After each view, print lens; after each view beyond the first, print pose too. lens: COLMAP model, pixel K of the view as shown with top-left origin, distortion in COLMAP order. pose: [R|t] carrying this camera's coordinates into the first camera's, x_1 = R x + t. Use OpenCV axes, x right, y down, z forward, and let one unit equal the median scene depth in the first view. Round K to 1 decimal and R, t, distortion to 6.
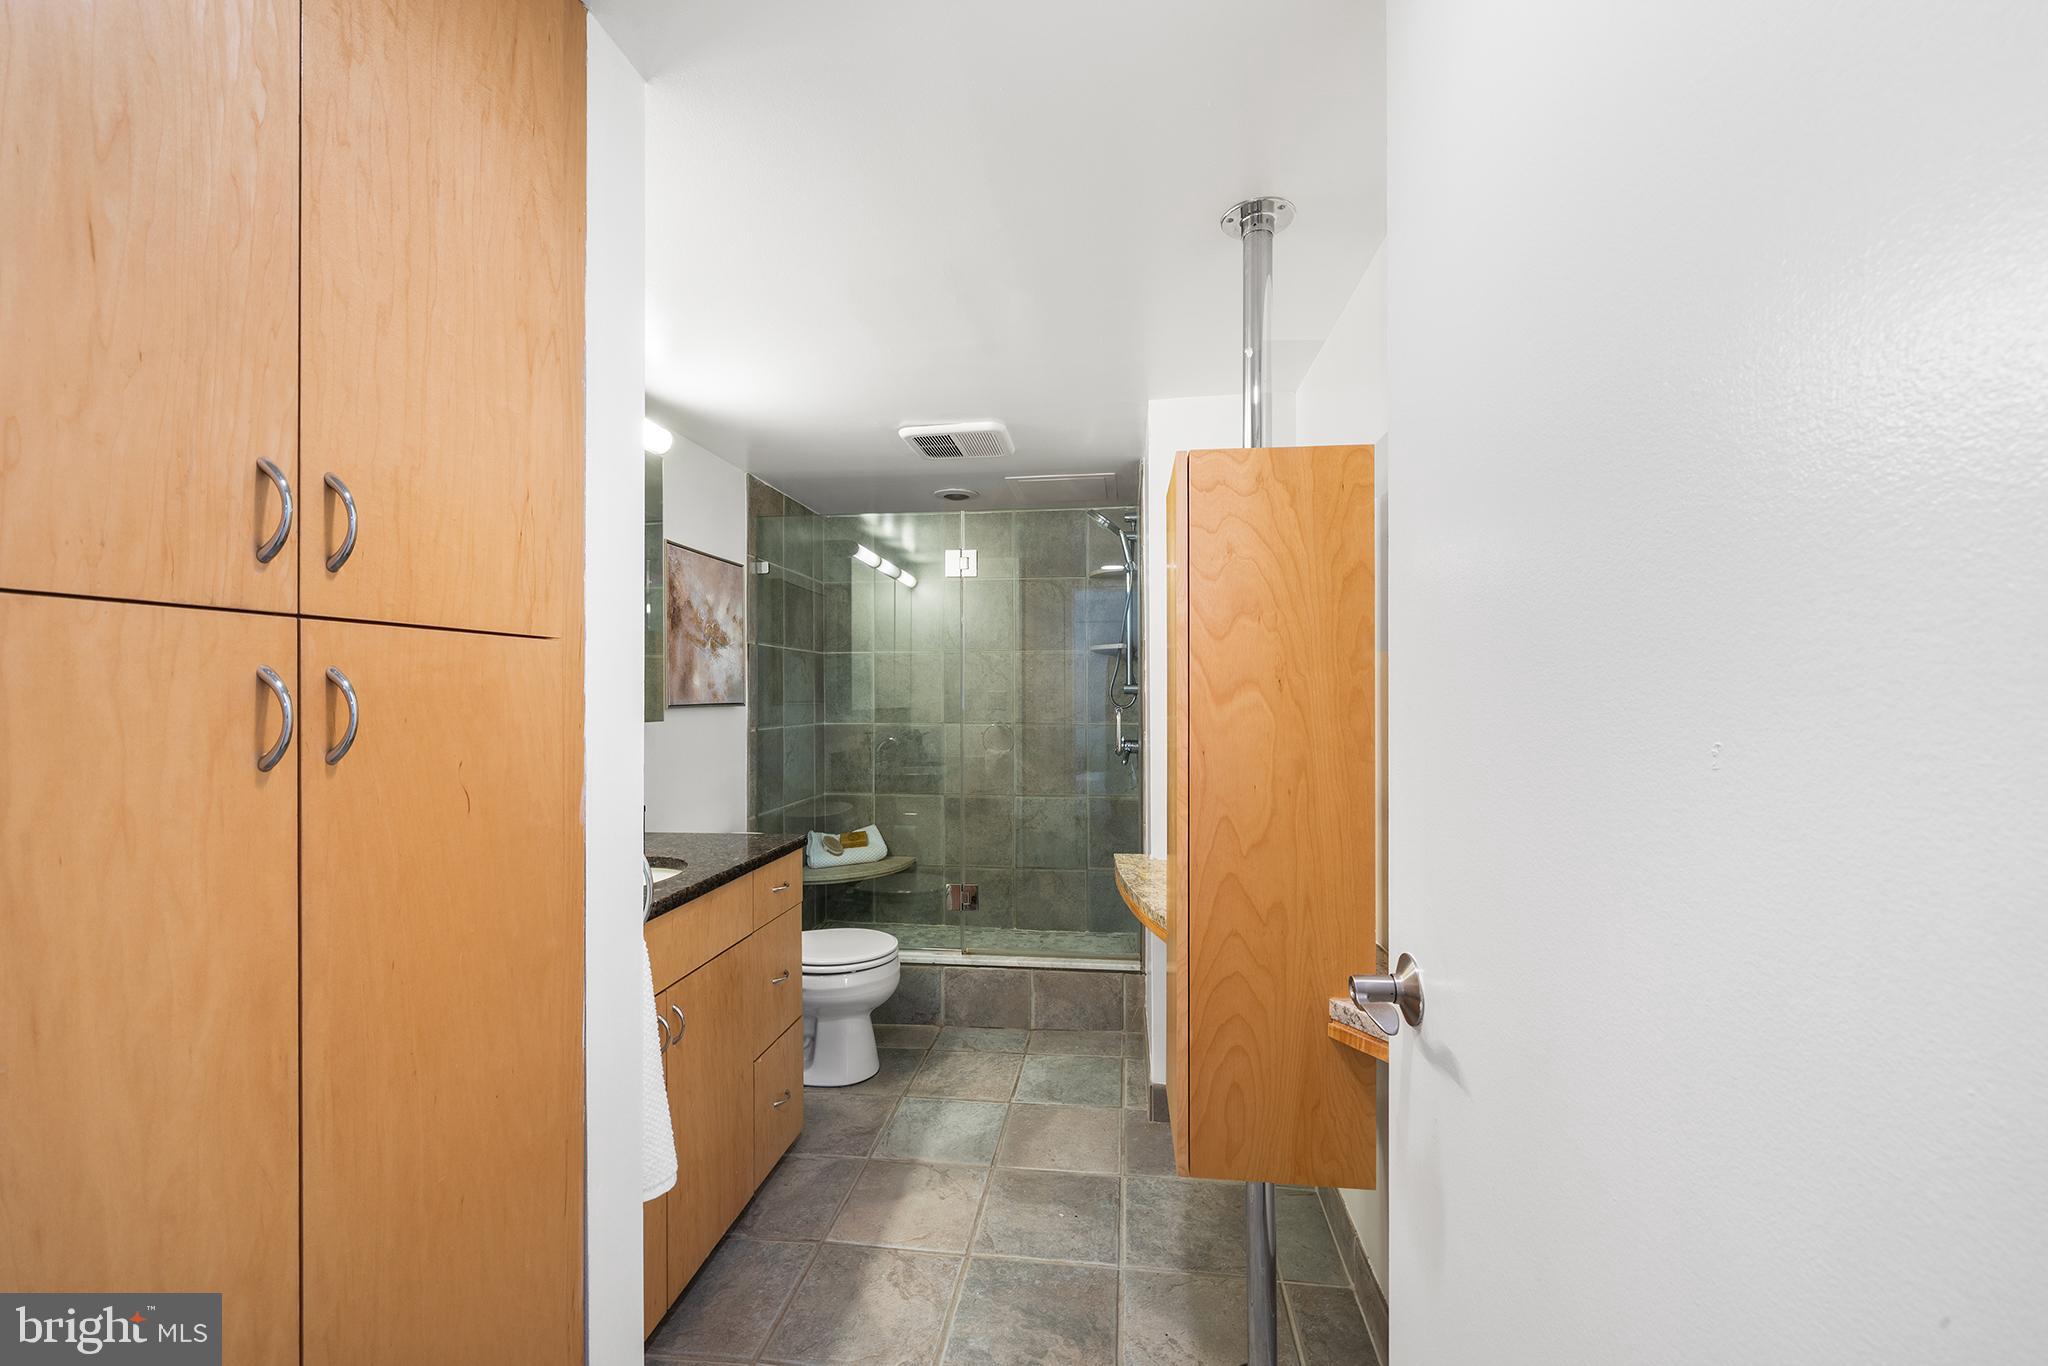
lens RADIAL K [[841.6, 0, 1022.0], [0, 841.6, 688.2], [0, 0, 1]] dist [-0.013703, 0.003322]
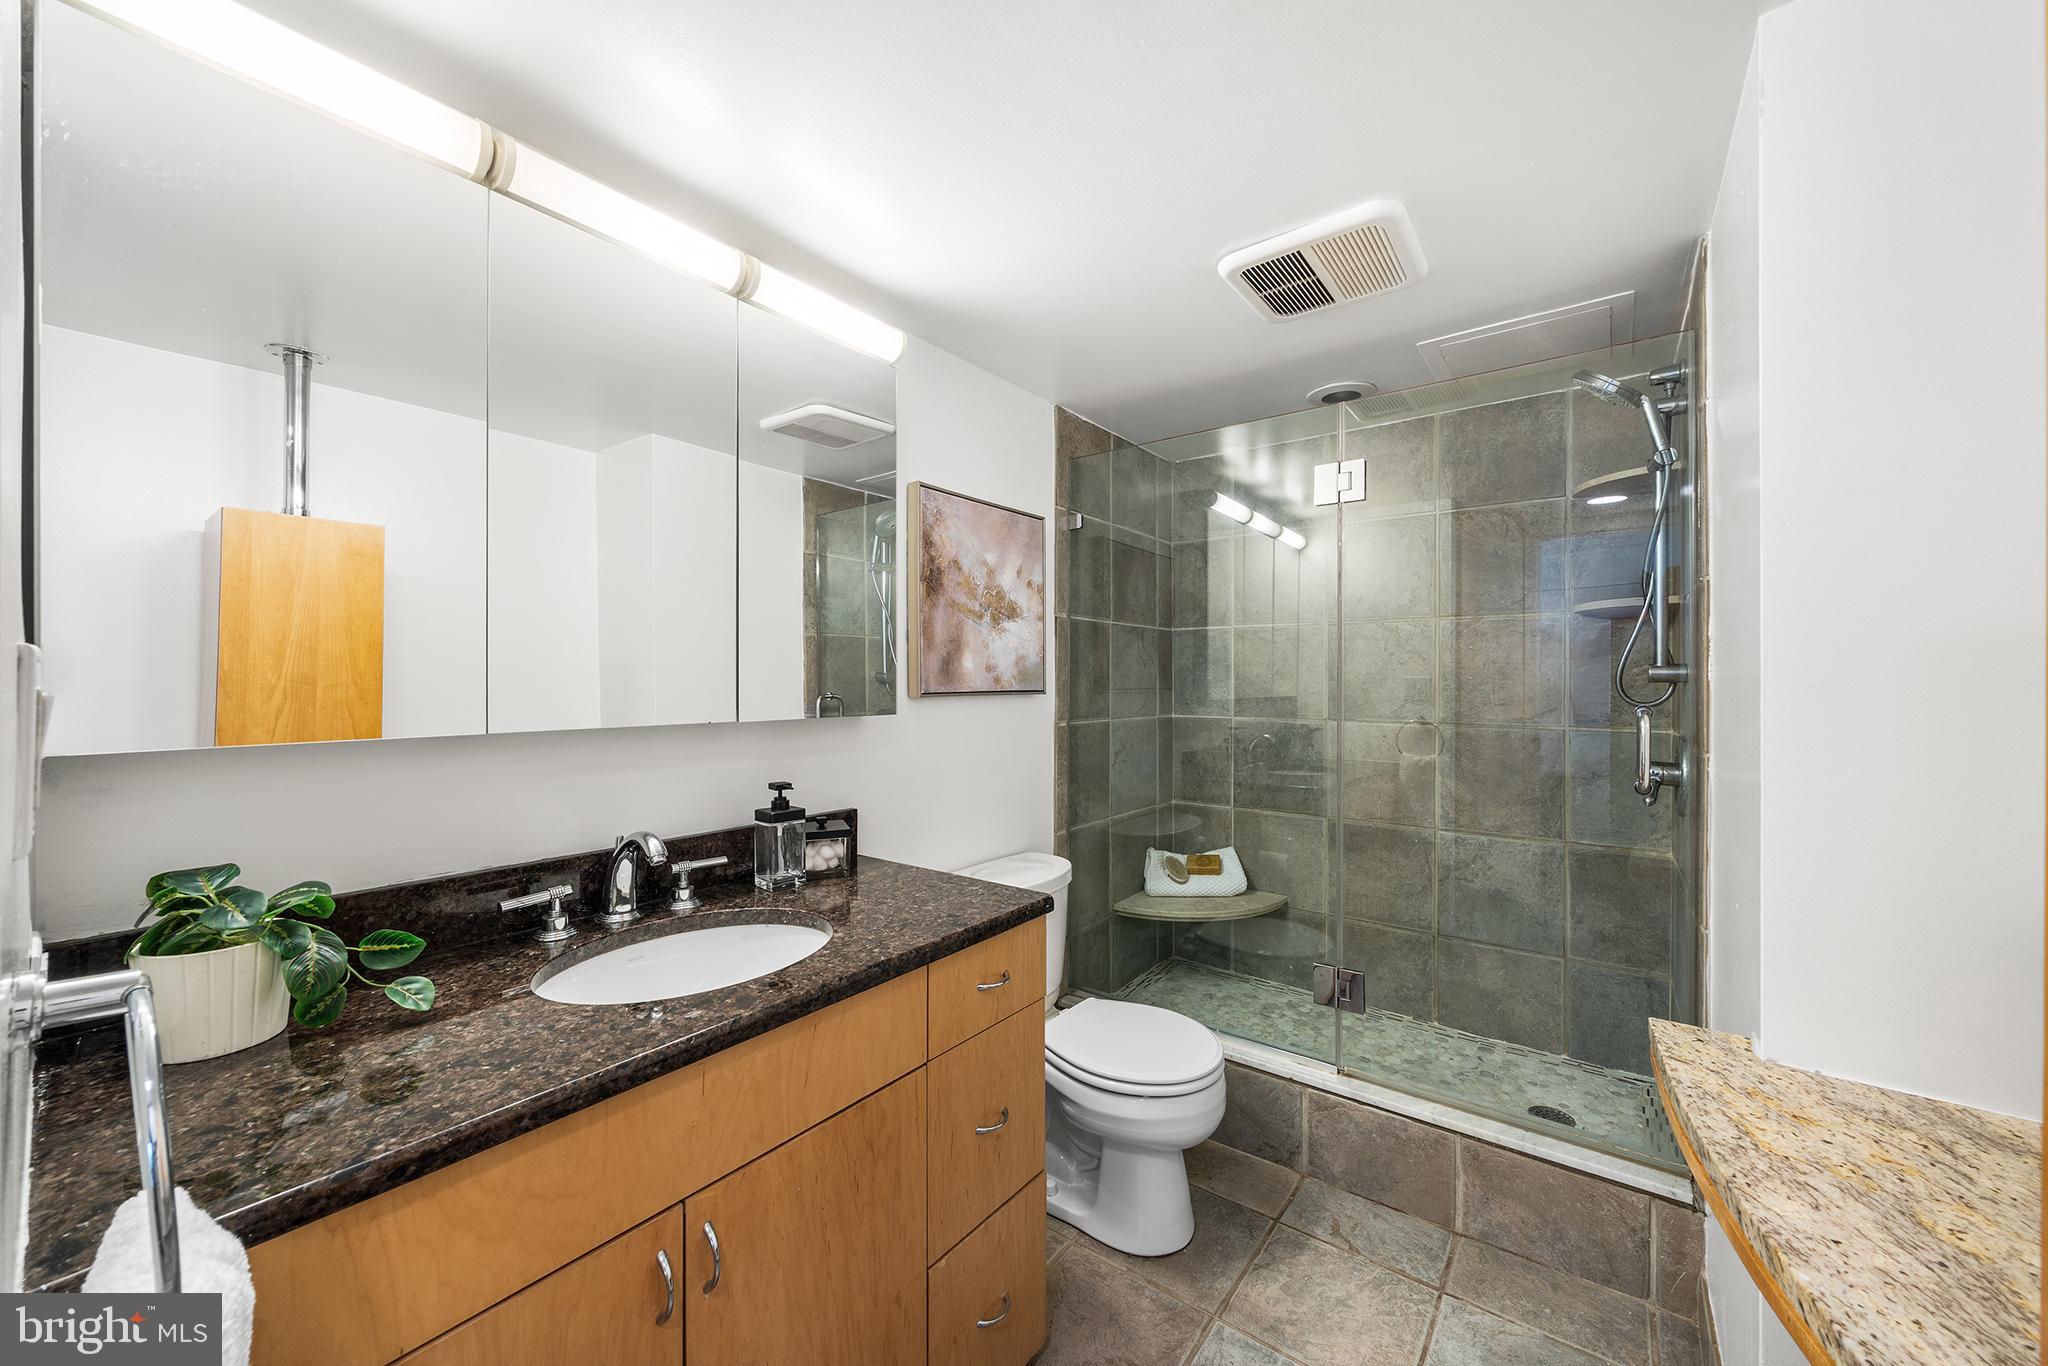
lens RADIAL K [[781.3, 0, 999.7], [0, 781.3, 678.0], [0, 0, 1]] dist [-0.012842, 0.001322]
pose [[0.858001, 0.004249, -0.513631, 0.012186], [-0.001305, 0.999981, 0.006092, 0.001334], [0.513647, -0.004556, 0.857990, 0.315725]]
